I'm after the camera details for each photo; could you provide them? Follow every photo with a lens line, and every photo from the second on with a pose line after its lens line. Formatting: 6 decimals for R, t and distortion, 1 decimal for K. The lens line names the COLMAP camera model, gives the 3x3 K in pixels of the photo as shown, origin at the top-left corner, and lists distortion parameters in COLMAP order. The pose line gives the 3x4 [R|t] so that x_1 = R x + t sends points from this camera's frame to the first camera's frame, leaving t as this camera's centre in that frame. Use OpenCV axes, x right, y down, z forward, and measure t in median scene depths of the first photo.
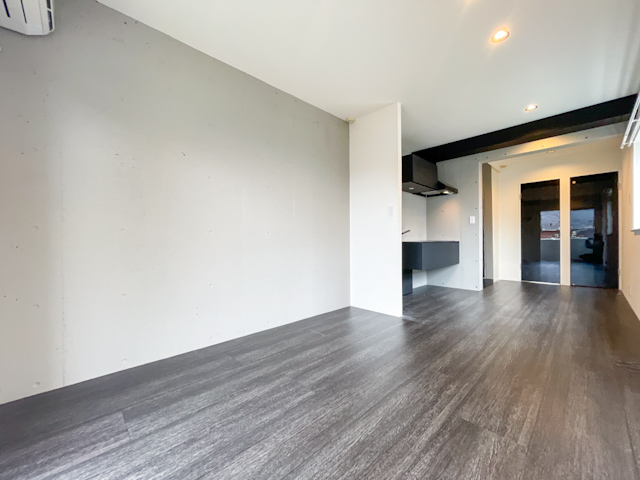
lens RADIAL K [[261.3, 0, 315.0], [0, 261.3, 239.7], [0, 0, 1]] dist [0.001733, 0.000503]
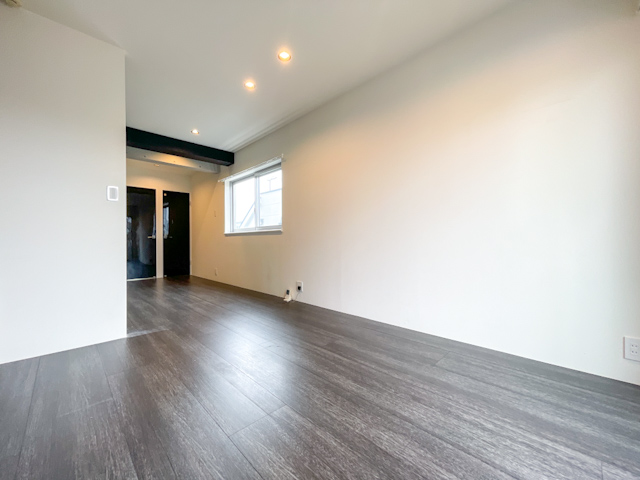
lens RADIAL K [[261.3, 0, 318.4], [0, 261.3, 240.0], [0, 0, 1]] dist [0.001733, 0.000503]
pose [[-0.030066, 0.014514, 0.999443, -0.479558], [0.004306, 0.999887, -0.014391, 0.033287], [-0.999539, 0.003871, -0.030126, 0.510492]]
